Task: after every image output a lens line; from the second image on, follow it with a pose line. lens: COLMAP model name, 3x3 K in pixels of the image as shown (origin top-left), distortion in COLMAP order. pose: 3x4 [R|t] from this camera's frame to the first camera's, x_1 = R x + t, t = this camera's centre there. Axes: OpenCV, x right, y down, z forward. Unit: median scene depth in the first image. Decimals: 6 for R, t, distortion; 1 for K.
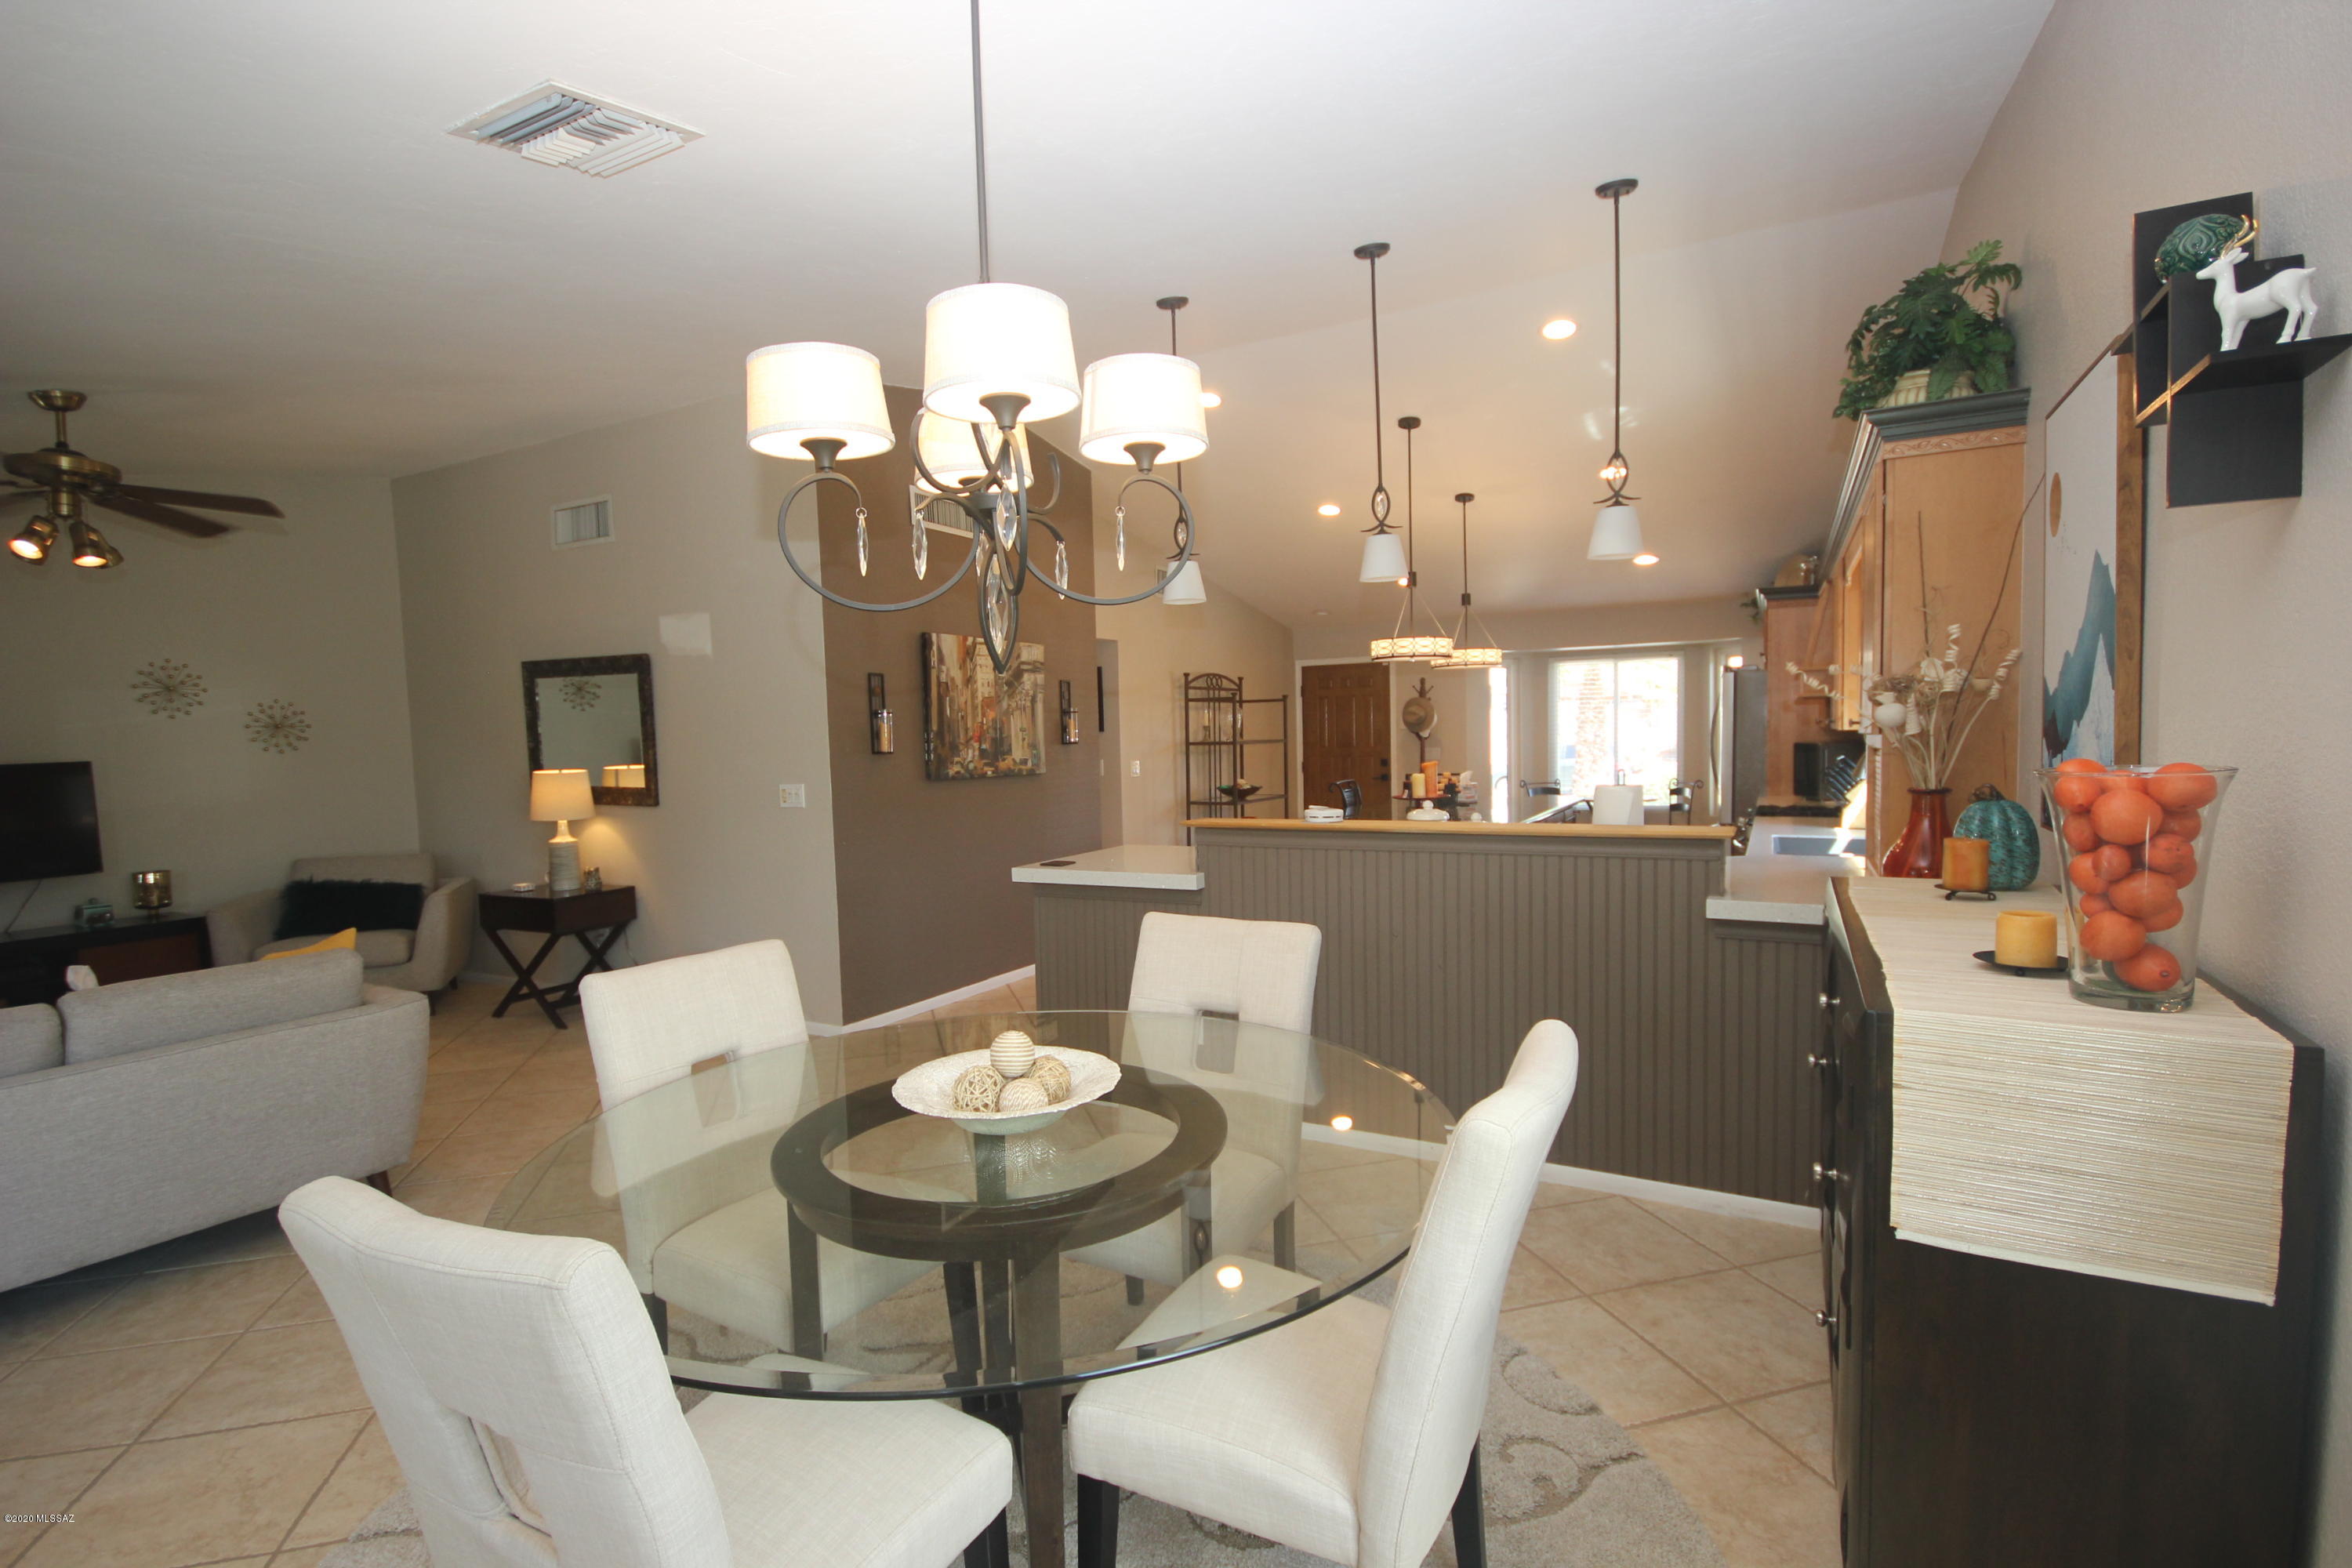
lens RADIAL K [[1084.5, 0, 1167.8], [0, 1084.5, 803.7], [0, 0, 1]] dist [0.007952, -0.010373]
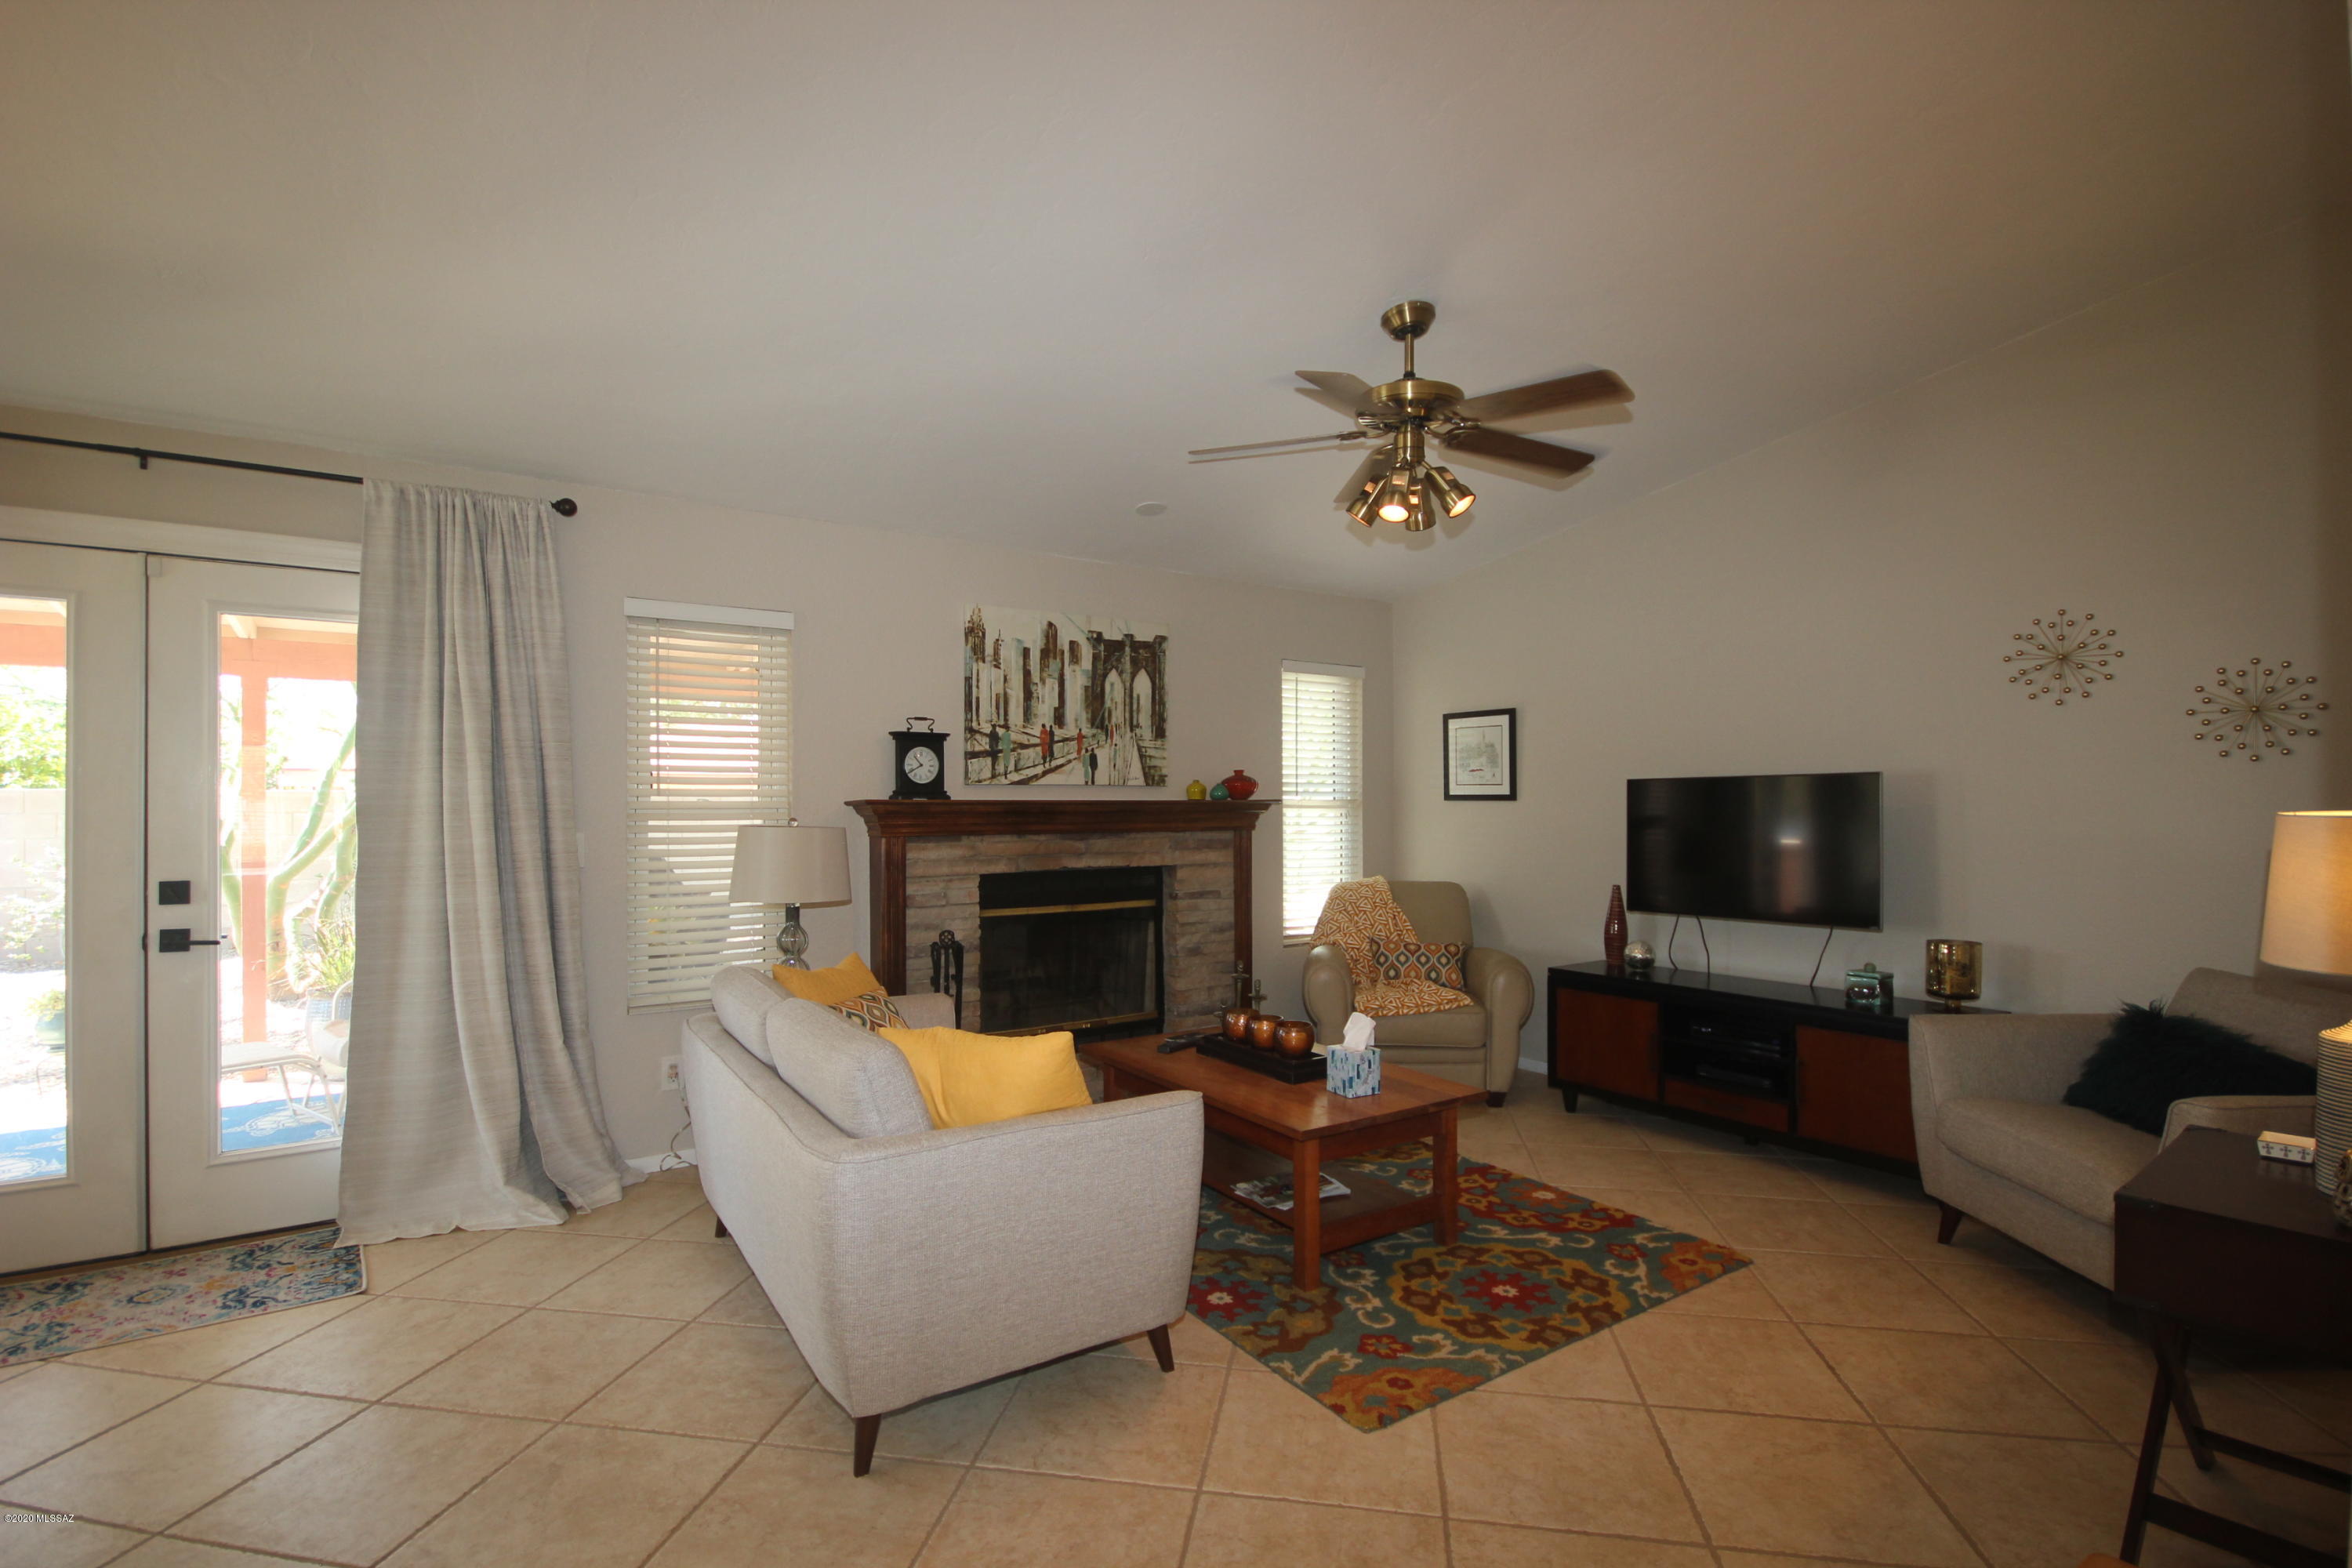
lens RADIAL K [[1084.5, 0, 1195.2], [0, 1084.5, 795.7], [0, 0, 1]] dist [0.007952, -0.010373]
pose [[-0.388031, 0.027950, -0.921222, -0.144389], [-0.043442, 0.997874, 0.048574, -0.034895], [0.920622, 0.058868, -0.385992, 0.778758]]
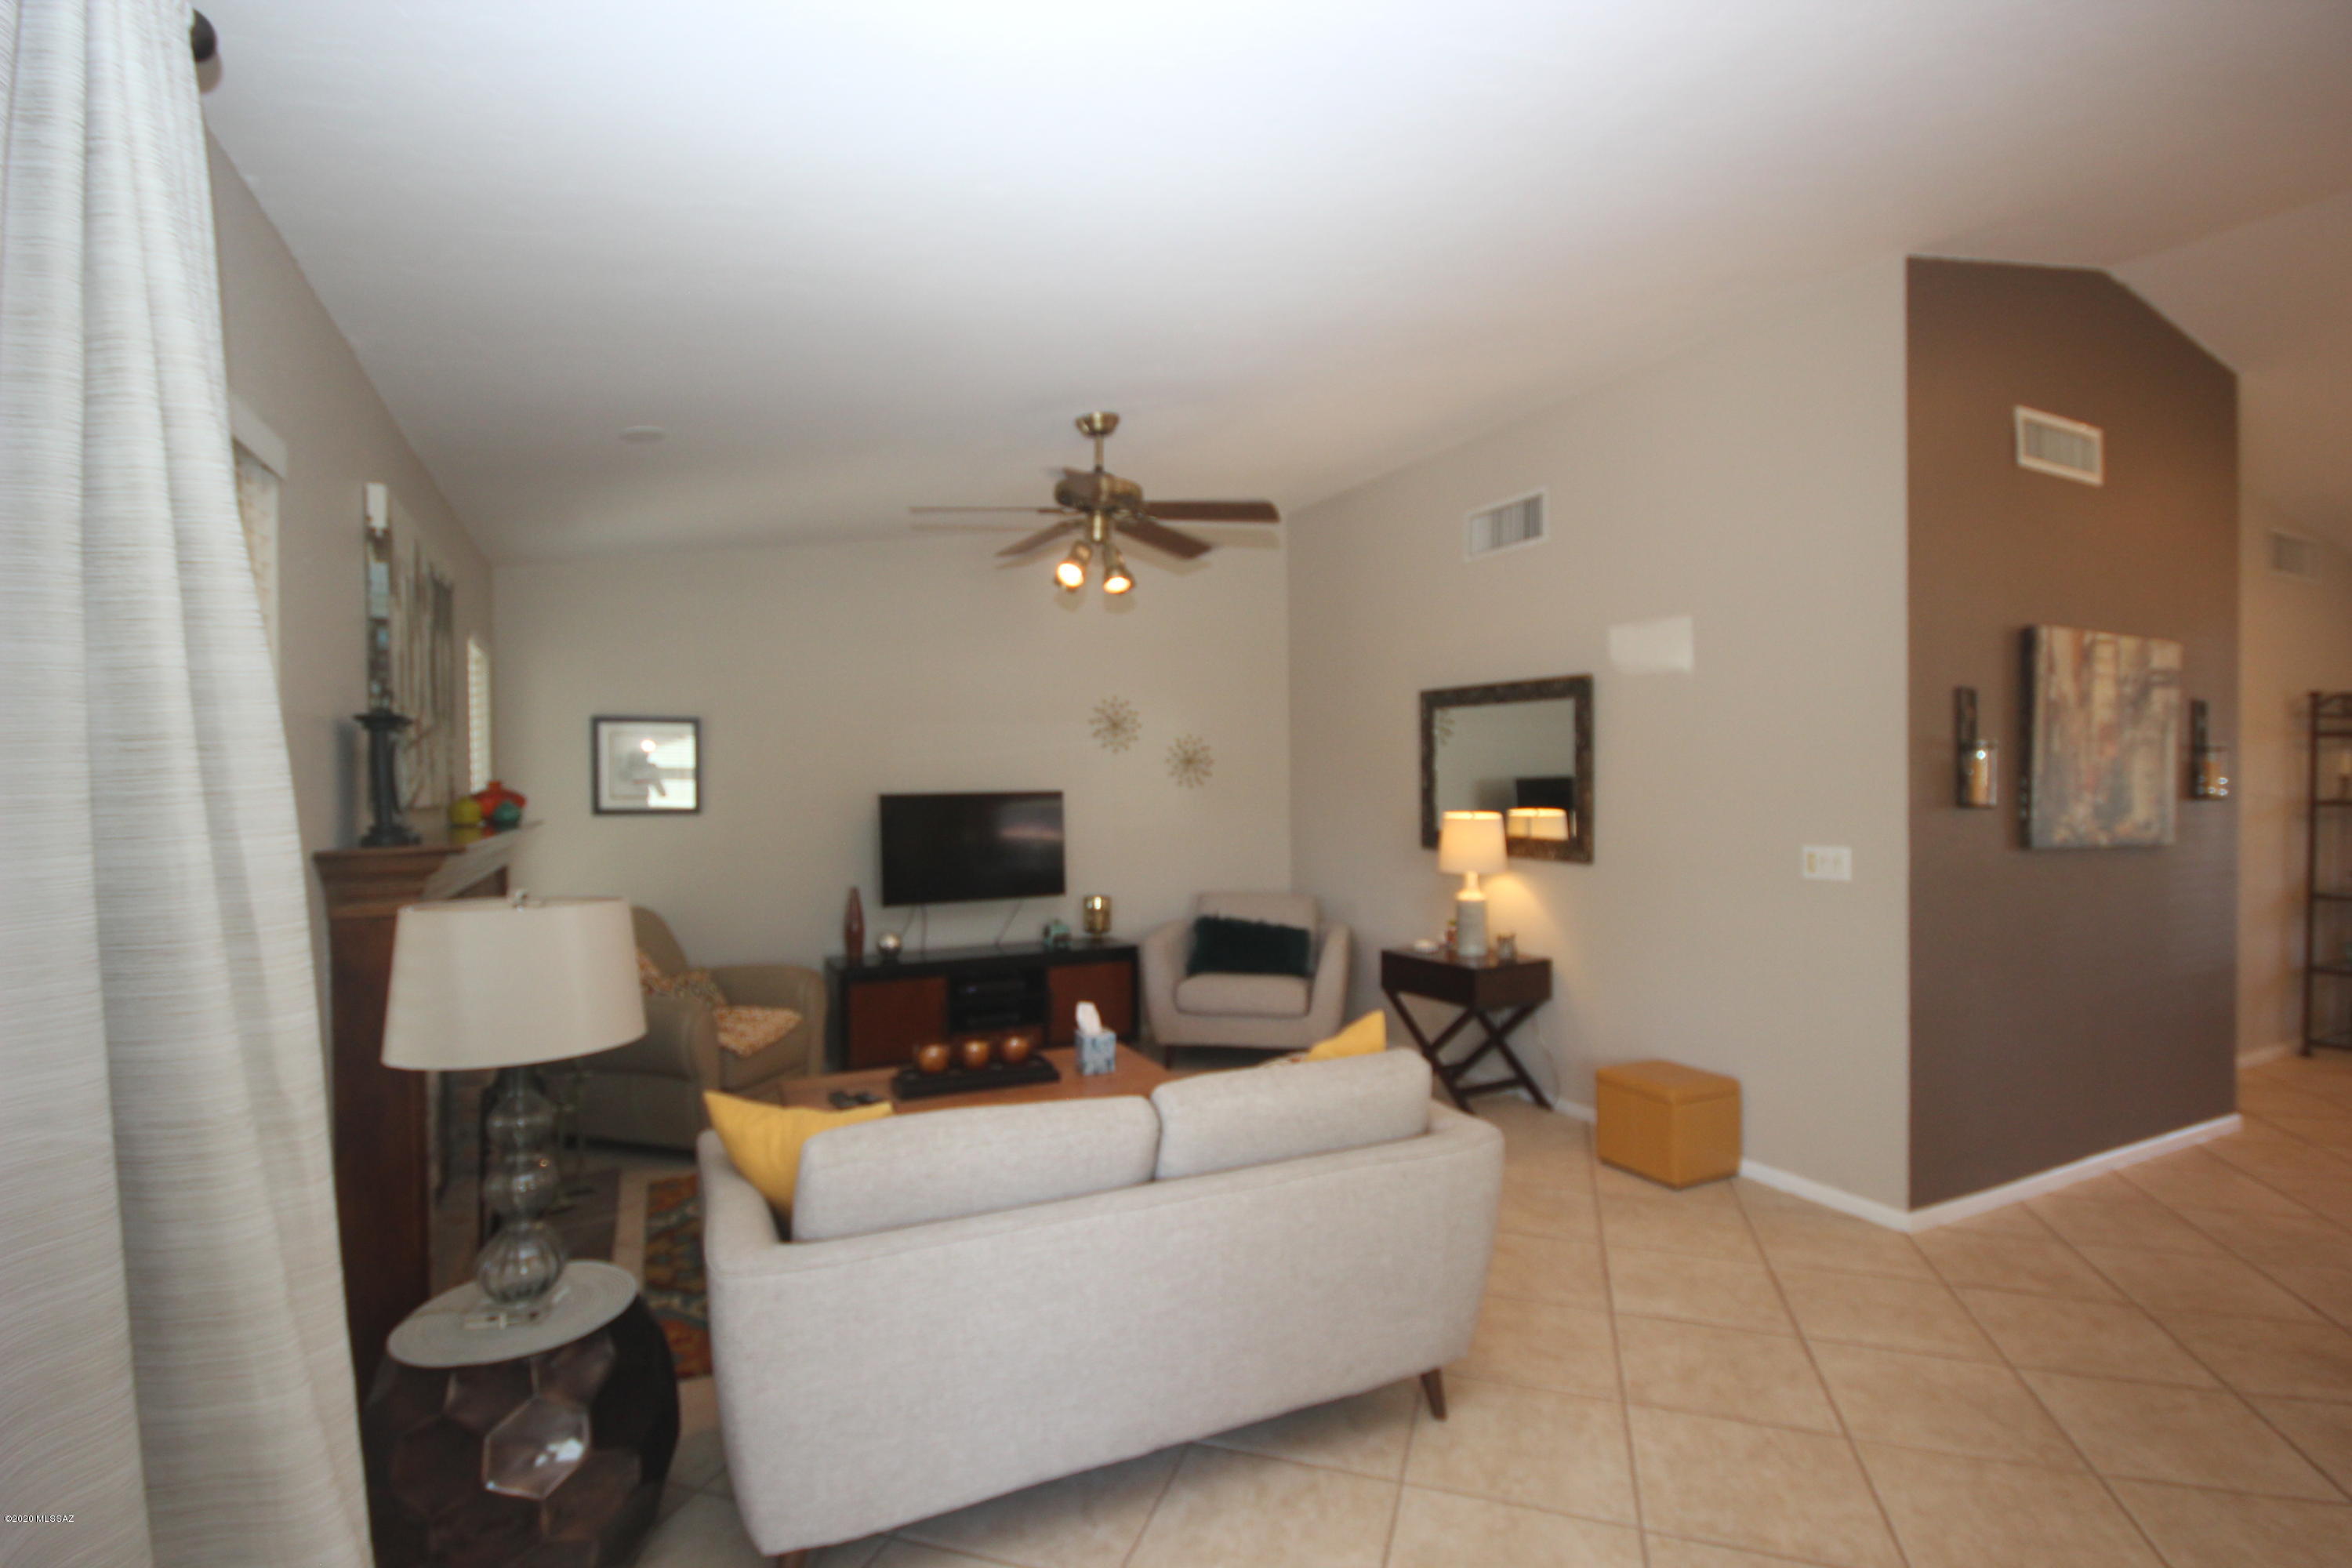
lens RADIAL K [[1084.5, 0, 1171.5], [0, 1084.5, 807.5], [0, 0, 1]] dist [0.007952, -0.010373]
pose [[0.822232, 0.031823, -0.568262, -0.268771], [-0.053827, 0.998308, -0.021977, -0.004668], [0.566601, 0.048658, 0.822554, 0.161924]]
